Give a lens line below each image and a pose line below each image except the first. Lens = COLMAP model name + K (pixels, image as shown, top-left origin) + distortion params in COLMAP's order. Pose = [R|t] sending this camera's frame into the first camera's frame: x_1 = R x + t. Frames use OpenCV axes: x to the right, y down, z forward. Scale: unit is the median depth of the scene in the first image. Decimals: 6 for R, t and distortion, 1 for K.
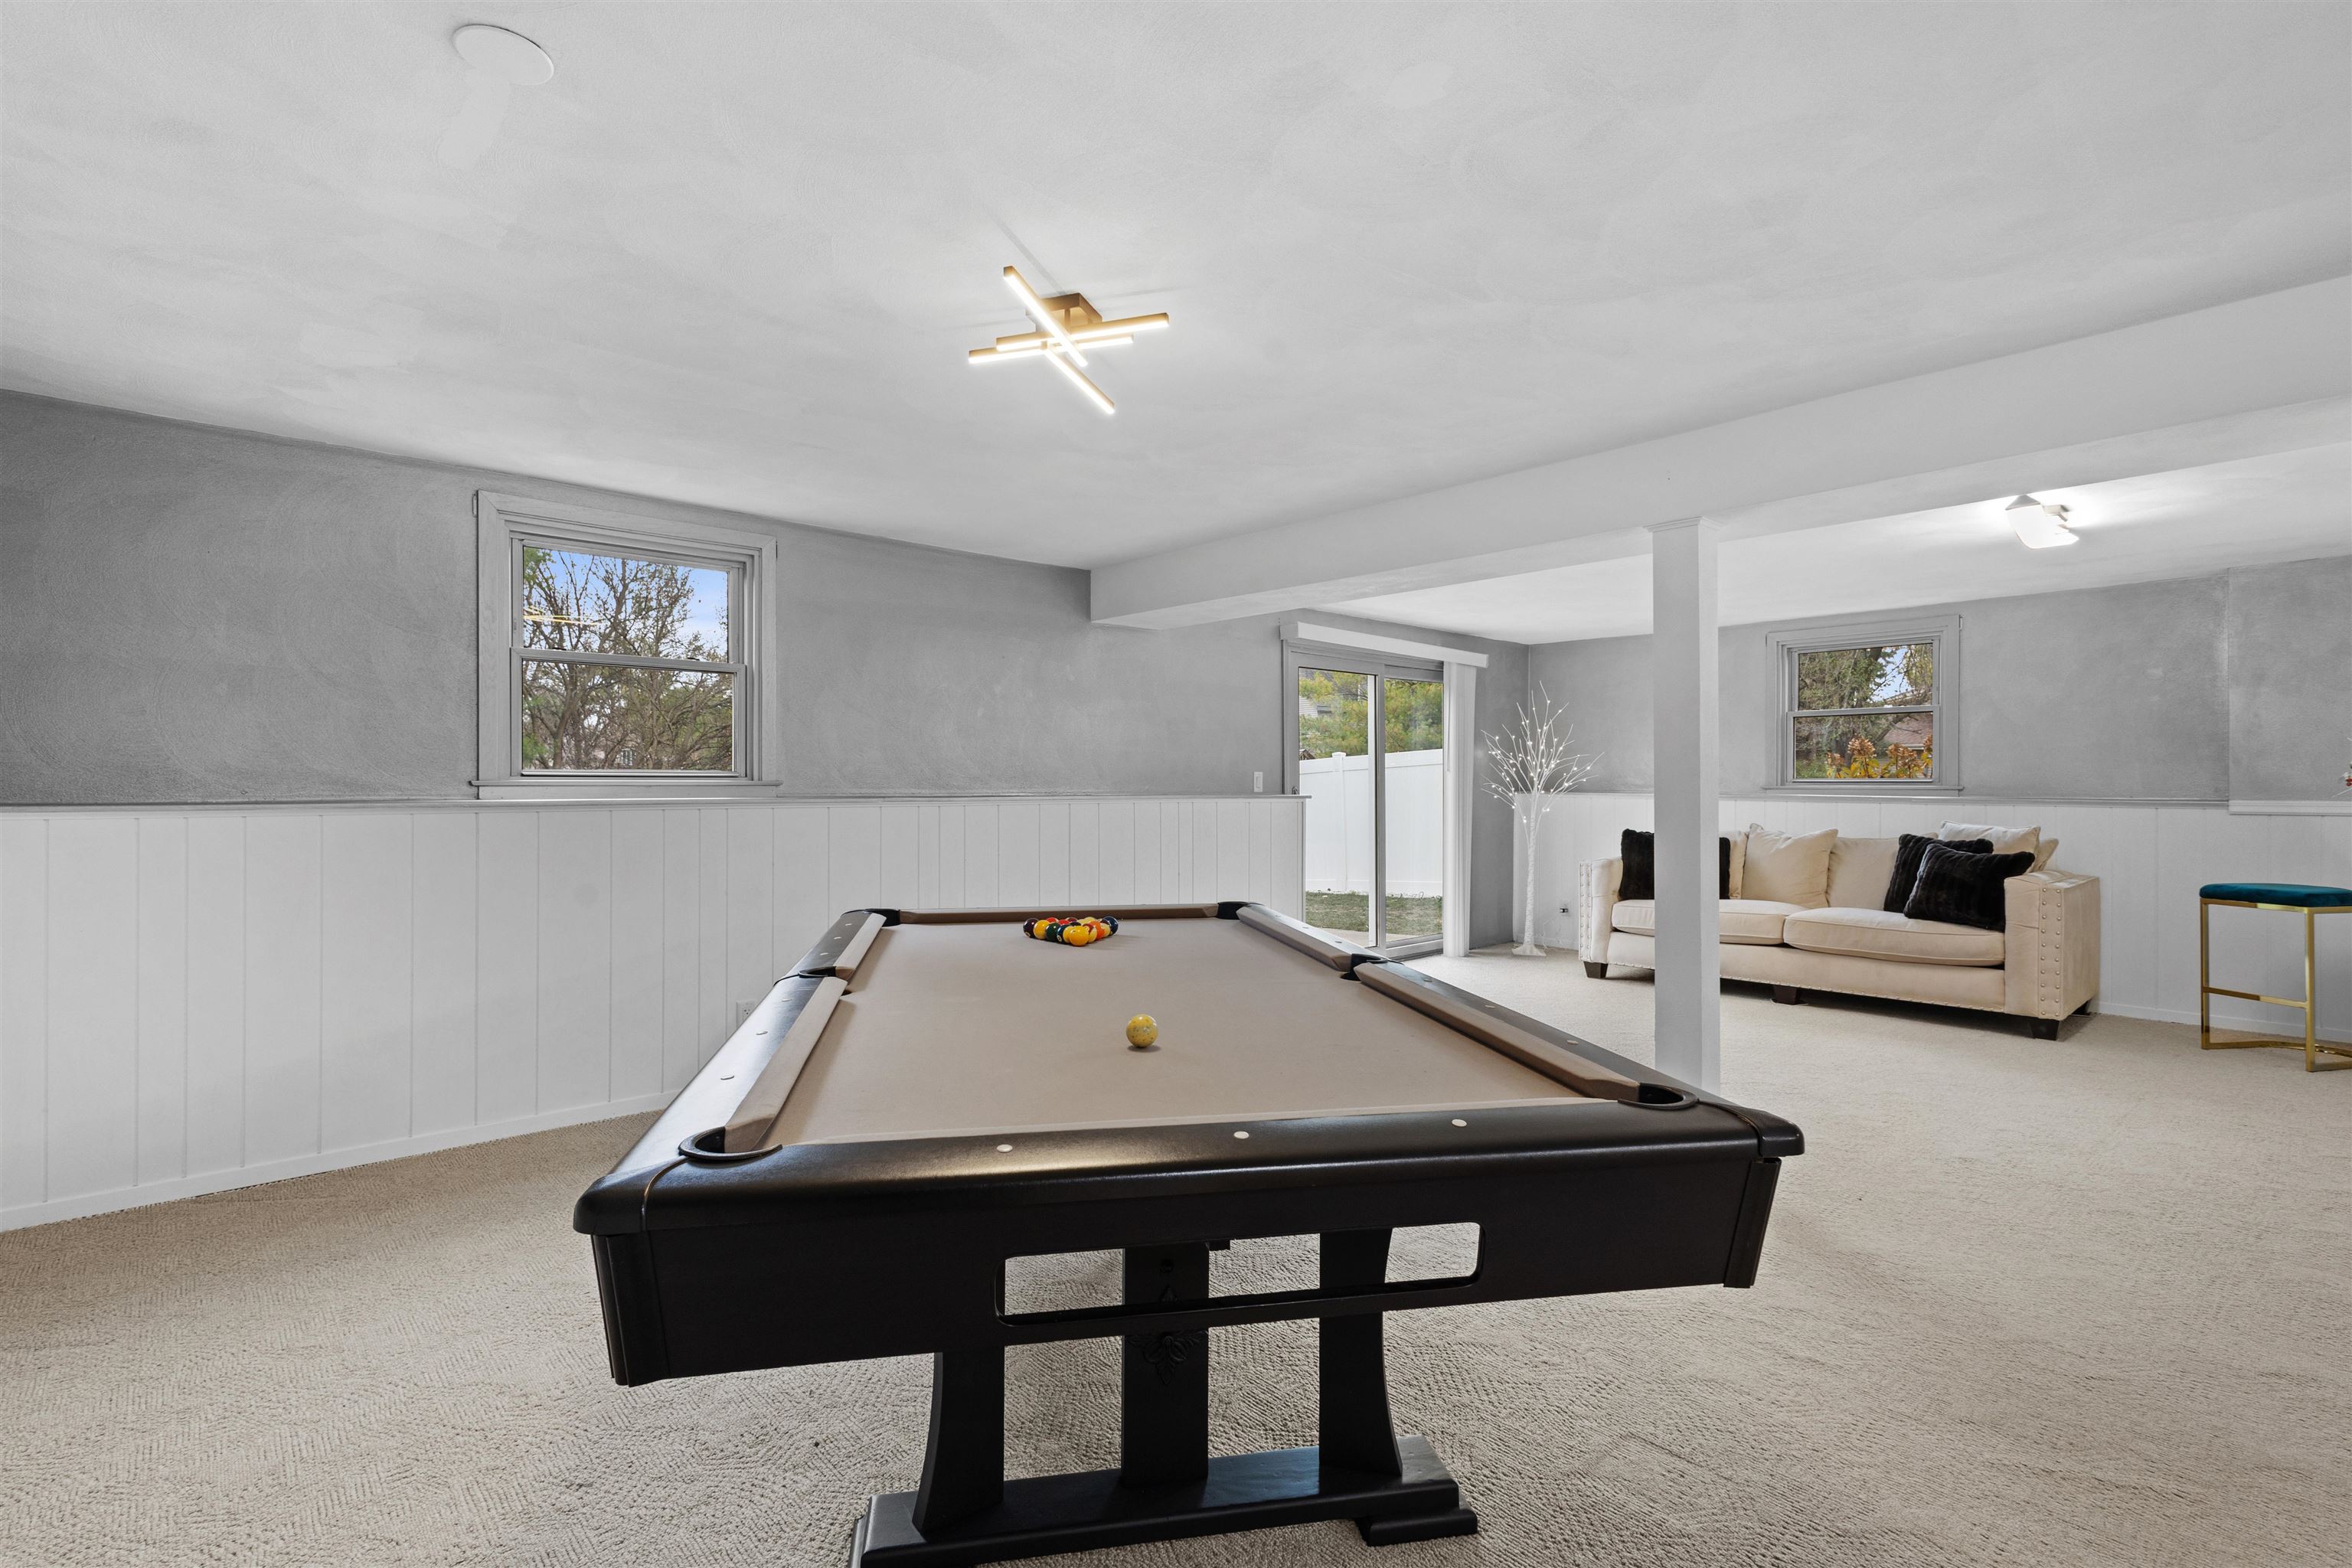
lens RADIAL K [[1087.6, 0, 1166.4], [0, 1087.6, 787.4], [0, 0, 1]] dist [0.003669, -0.000367]
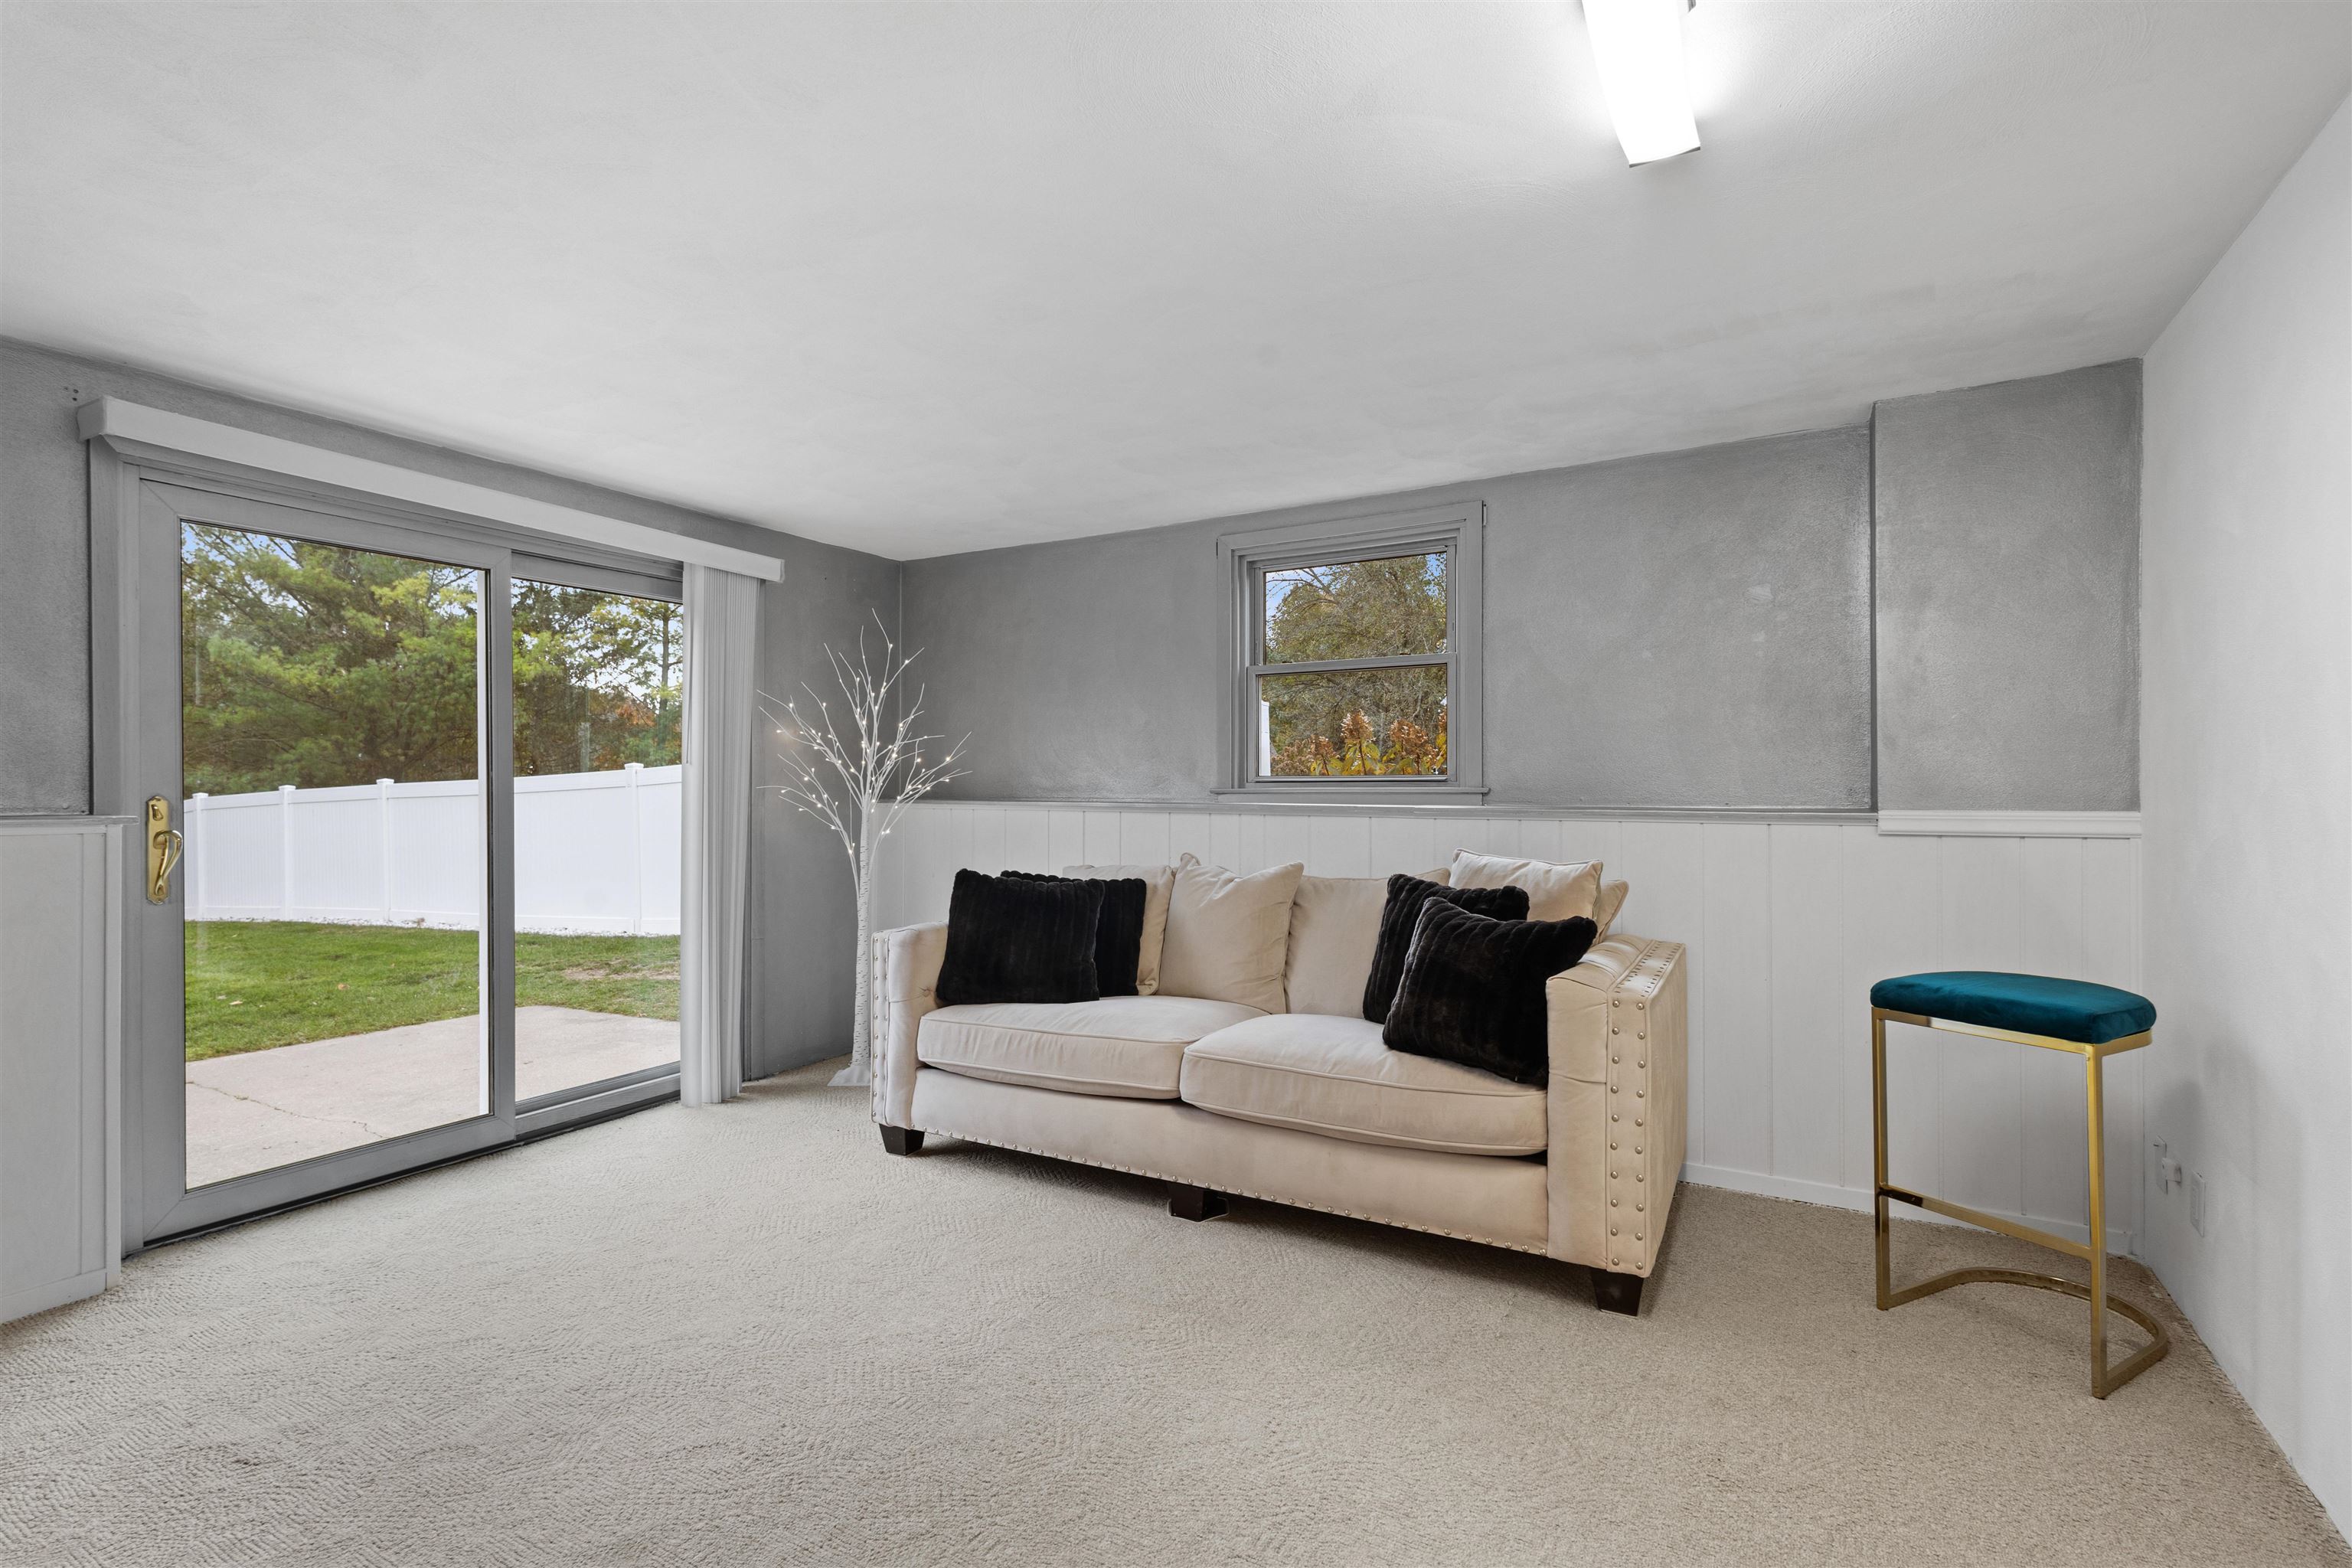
lens RADIAL K [[1087.6, 0, 1166.4], [0, 1087.6, 787.4], [0, 0, 1]] dist [0.003669, -0.000367]
pose [[0.950760, -0.004120, 0.309900, 0.422915], [0.005467, 0.999979, -0.003476, -0.000100], [-0.309879, 0.004999, 0.950763, 0.545599]]
